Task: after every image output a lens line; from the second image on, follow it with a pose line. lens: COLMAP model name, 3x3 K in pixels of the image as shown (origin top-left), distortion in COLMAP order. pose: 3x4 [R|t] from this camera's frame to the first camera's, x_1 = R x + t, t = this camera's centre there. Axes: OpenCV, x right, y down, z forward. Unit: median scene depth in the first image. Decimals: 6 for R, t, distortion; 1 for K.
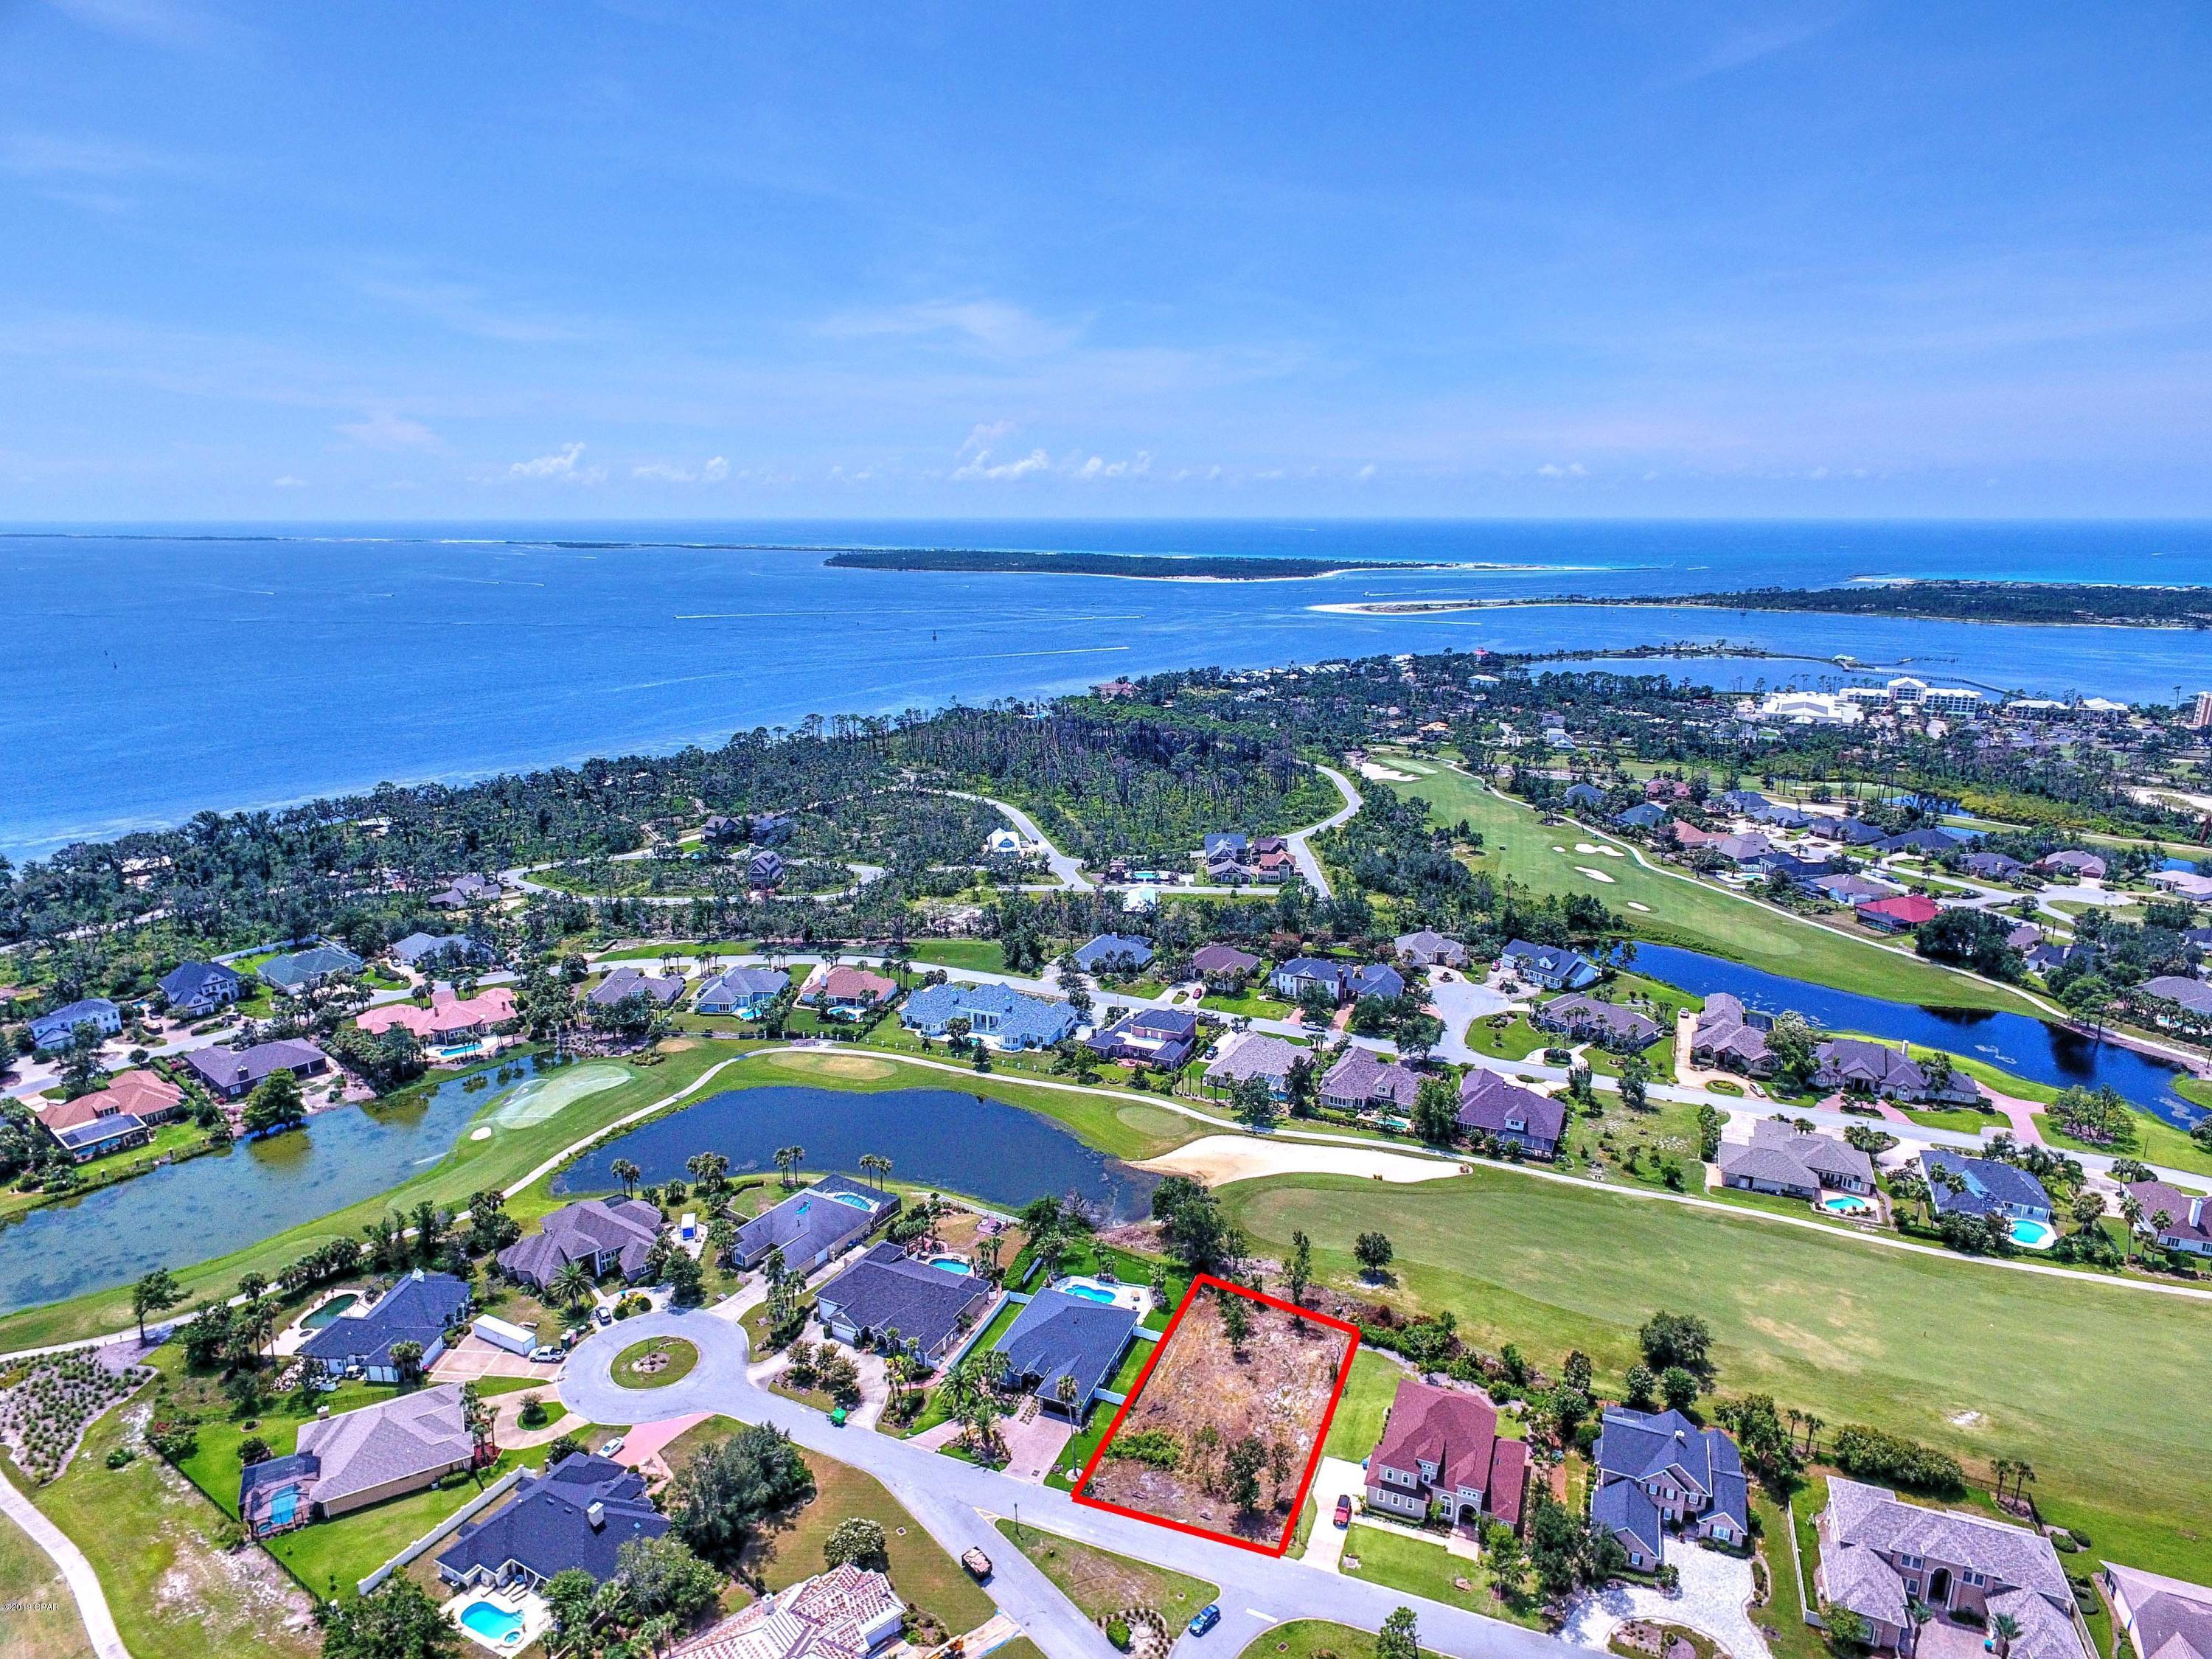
lens RADIAL K [[1310.6, 0, 1089.0], [0, 1310.6, 829.1], [0, 0, 1]] dist [-0.007414, 0.012269]
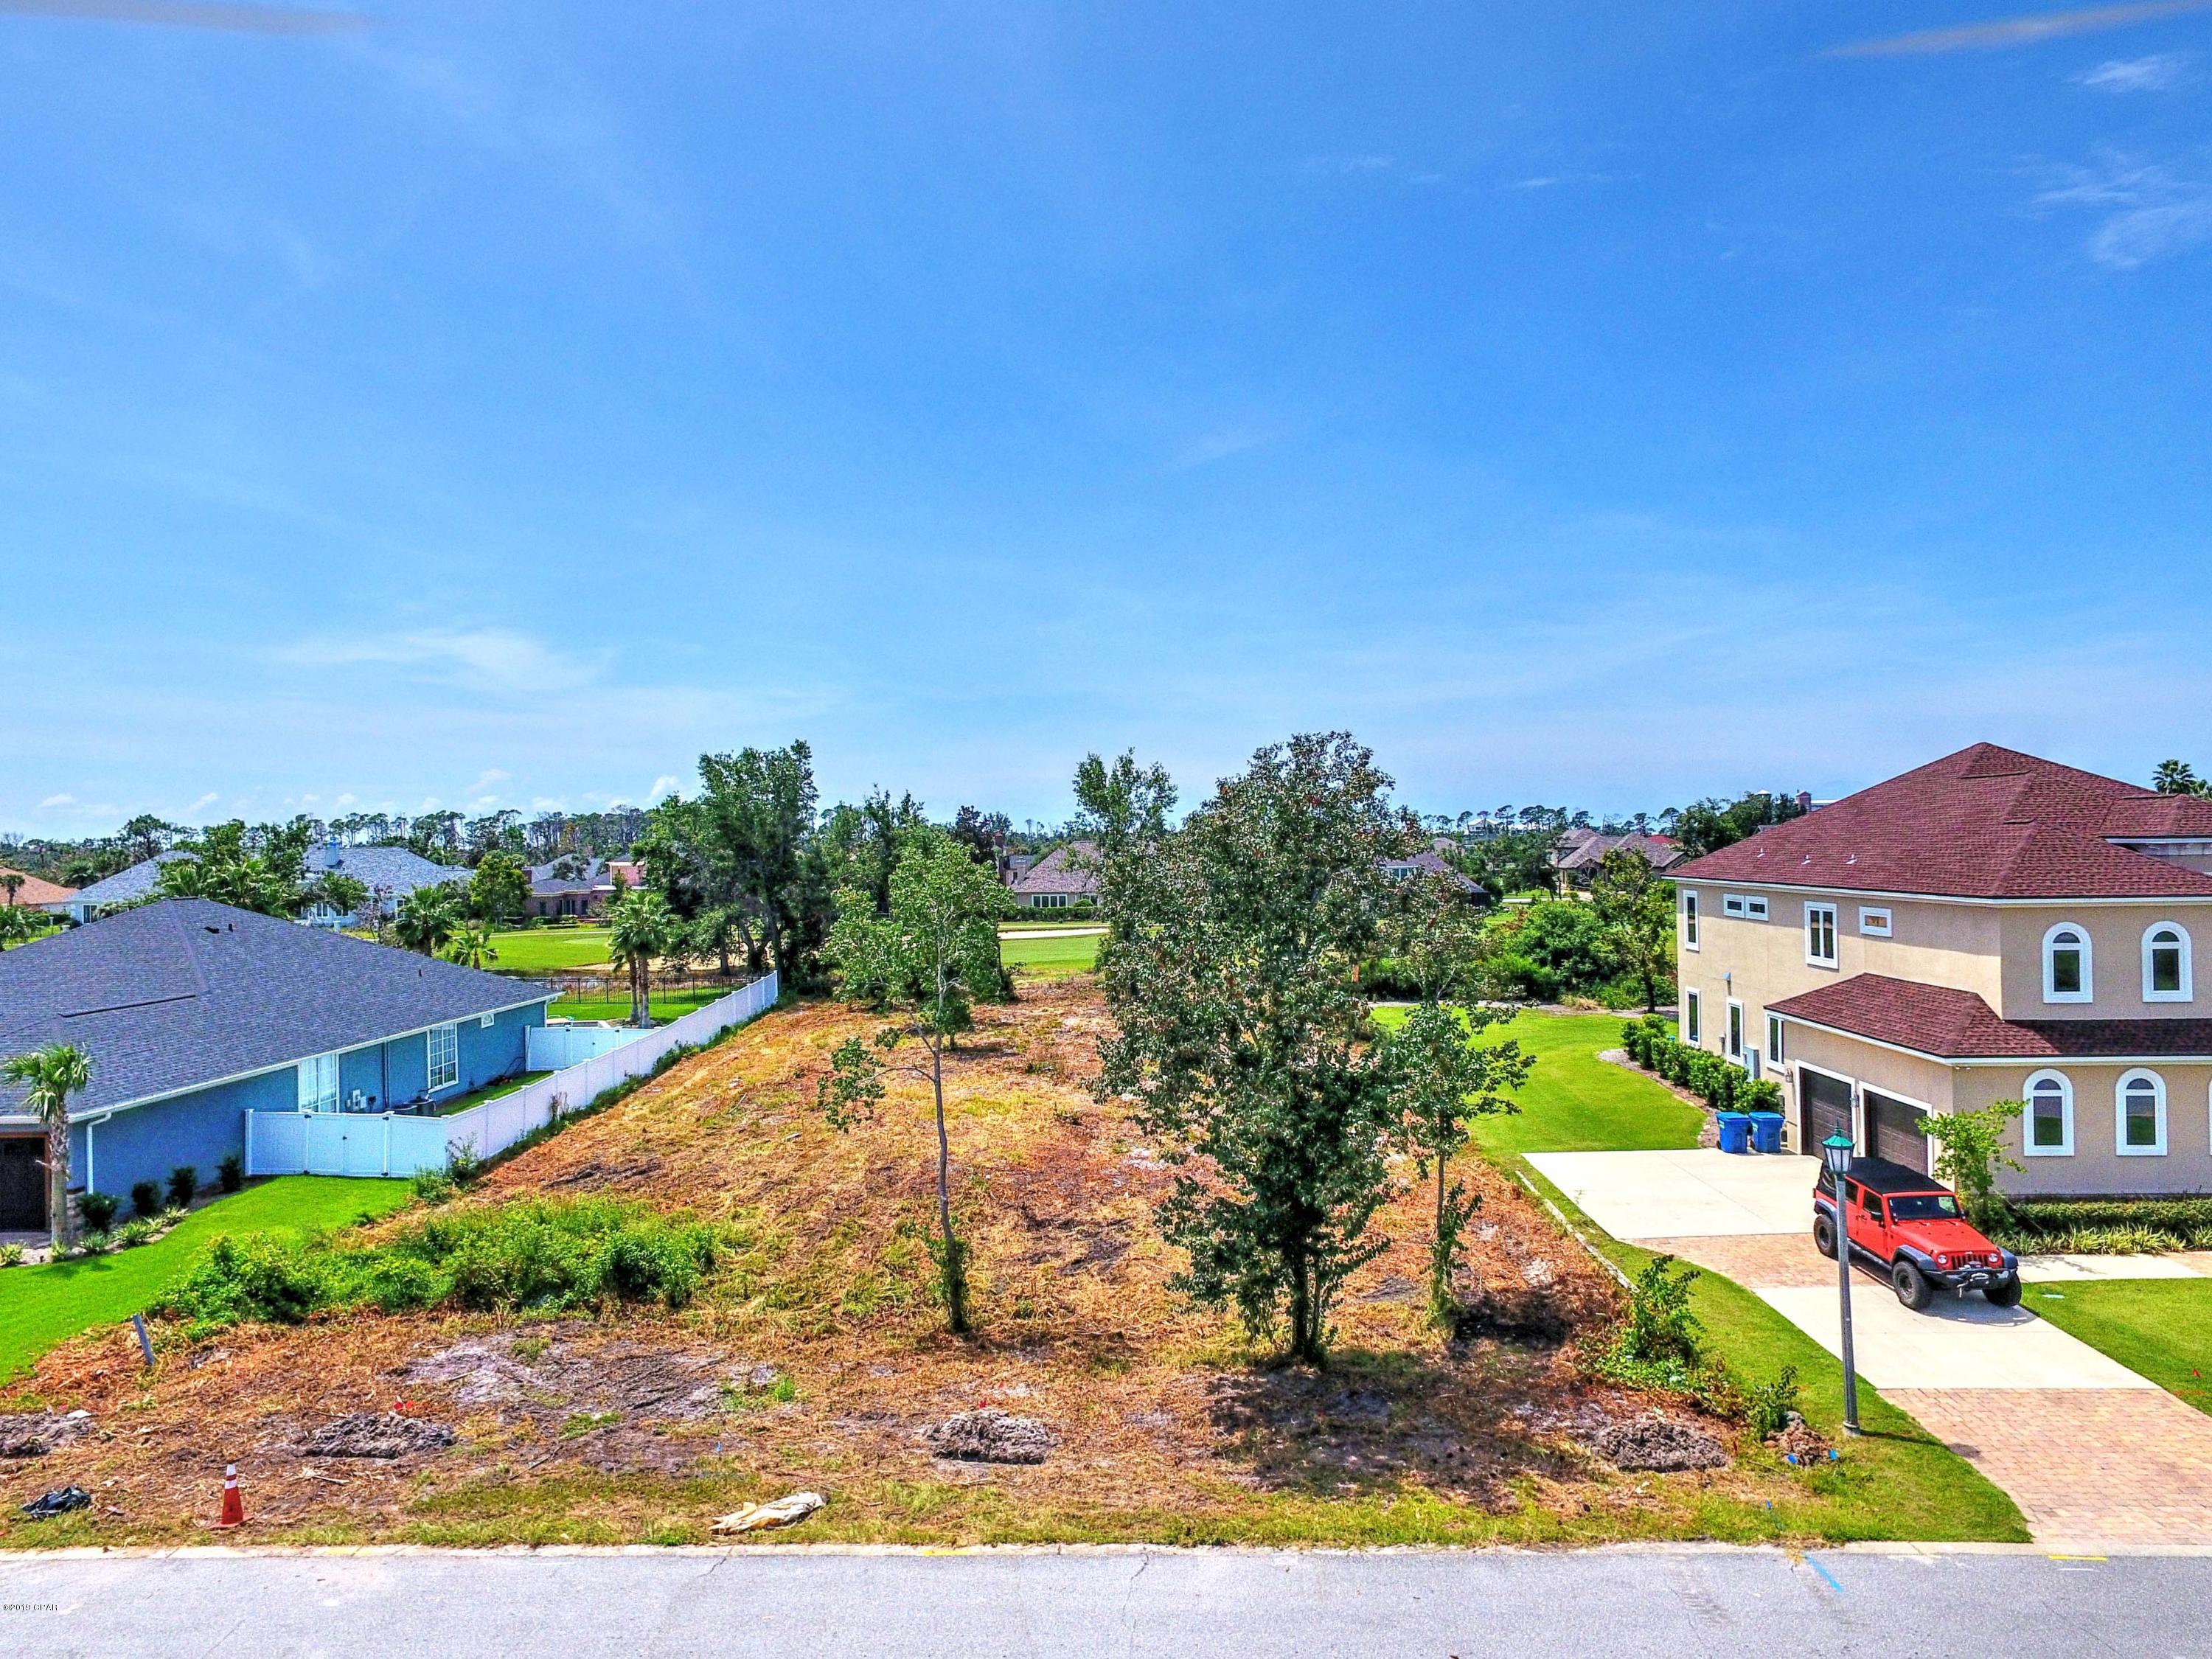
lens RADIAL K [[1310.6, 0, 1117.9], [0, 1310.6, 869.6], [0, 0, 1]] dist [-0.007414, 0.012269]
pose [[0.933463, -0.004072, 0.358650, 0.033557], [0.091832, 0.969320, -0.228005, 0.282052], [-0.346718, 0.245769, 0.905198, 0.494364]]
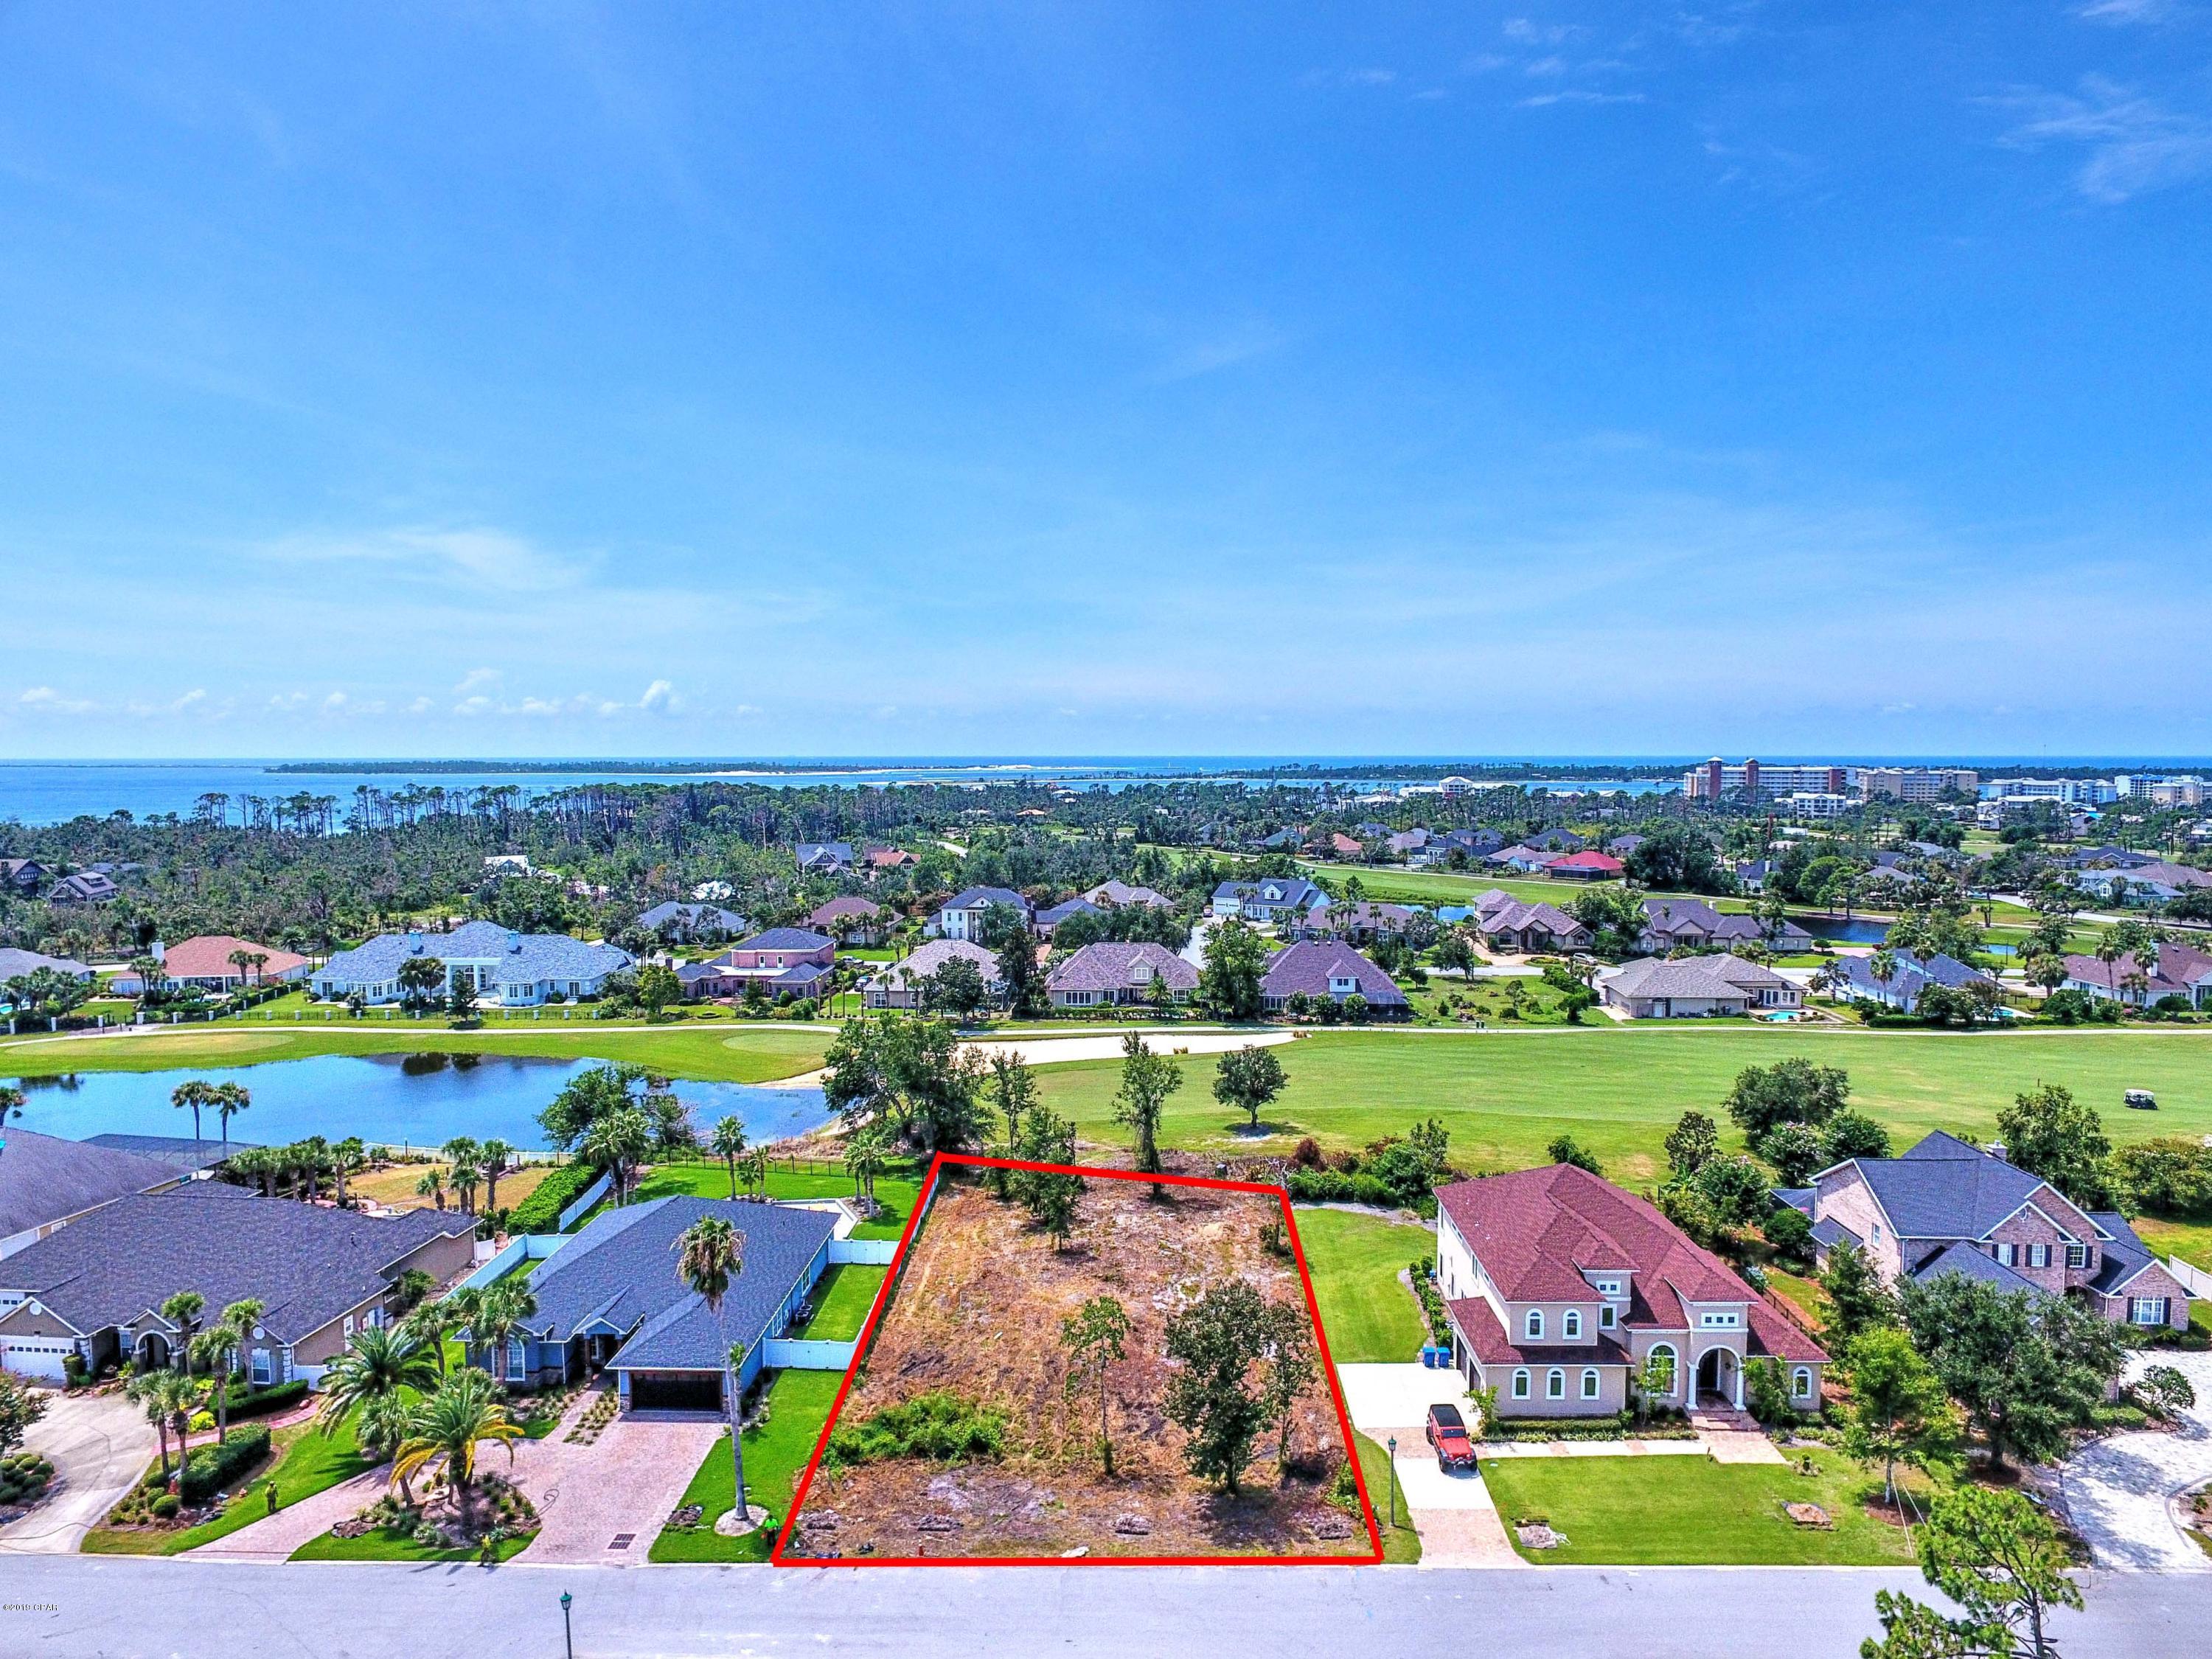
lens RADIAL K [[1310.6, 0, 1123.3], [0, 1310.6, 843.5], [0, 0, 1]] dist [-0.007414, 0.012269]
pose [[0.928886, -0.016579, 0.369995, -0.025053], [0.085496, 0.981614, -0.170656, 0.223583], [-0.360363, 0.190153, 0.913225, 0.353044]]
